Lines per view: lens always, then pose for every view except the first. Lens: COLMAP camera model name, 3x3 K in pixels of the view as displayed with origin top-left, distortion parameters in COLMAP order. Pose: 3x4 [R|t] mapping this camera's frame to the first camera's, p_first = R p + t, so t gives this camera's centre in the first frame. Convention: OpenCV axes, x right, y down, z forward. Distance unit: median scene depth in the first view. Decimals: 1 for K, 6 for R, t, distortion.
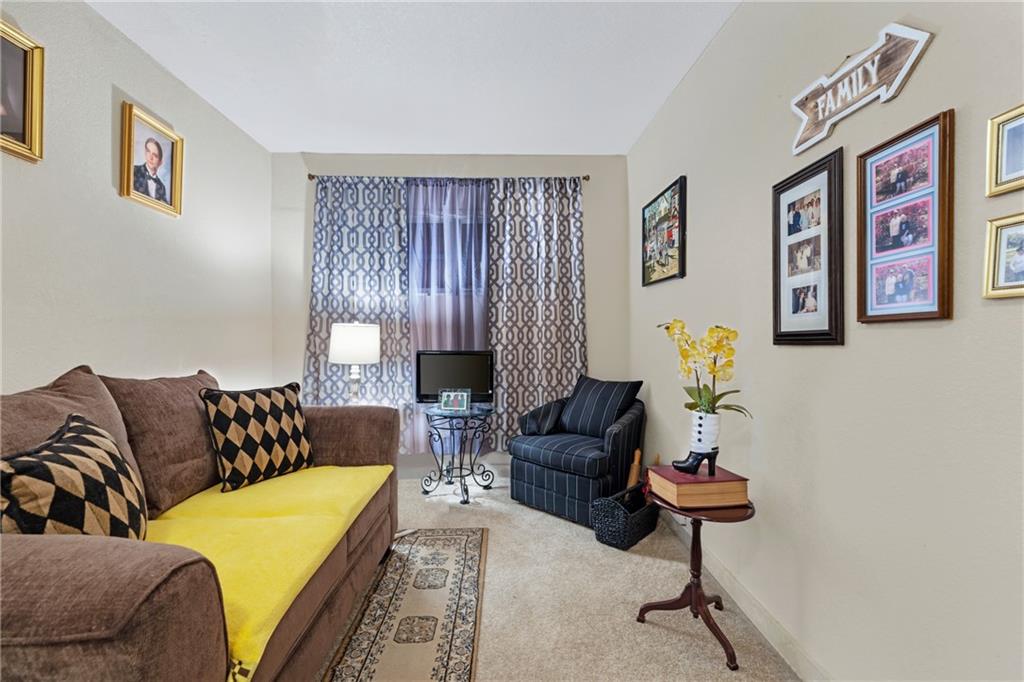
lens RADIAL K [[467.5, 0, 514.4], [0, 467.5, 315.7], [0, 0, 1]] dist [0.003580, 0.000286]
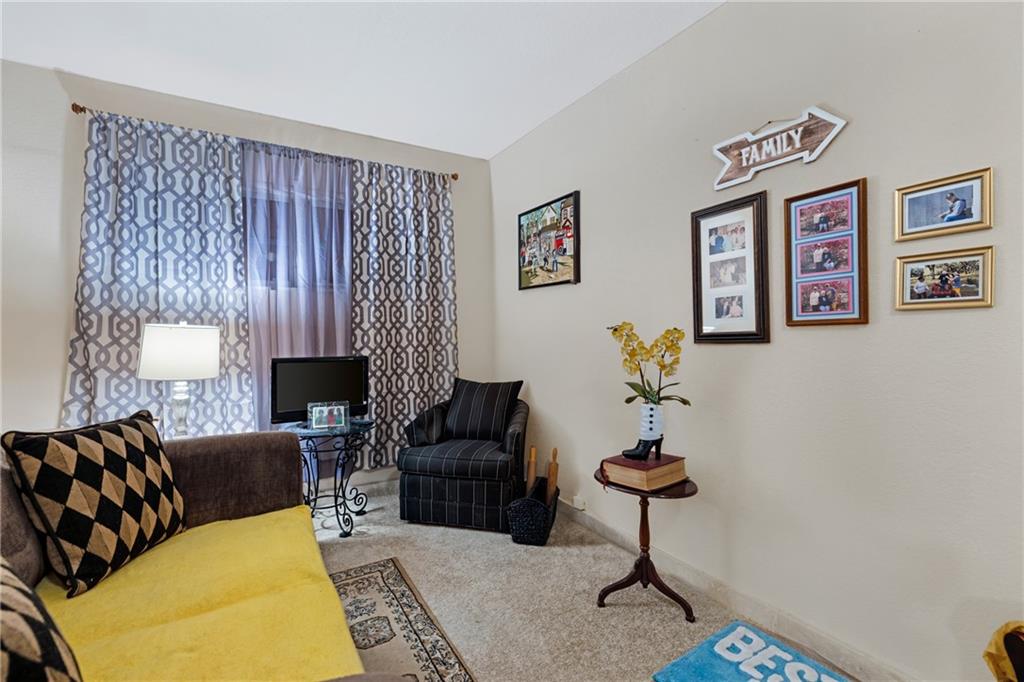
lens RADIAL K [[467.5, 0, 514.4], [0, 467.5, 315.7], [0, 0, 1]] dist [0.003580, 0.000286]
pose [[0.867094, 0.014414, 0.497935, -0.261381], [-0.012561, 0.999896, -0.007071, 0.002413], [-0.497985, -0.000123, 0.867185, 0.105930]]
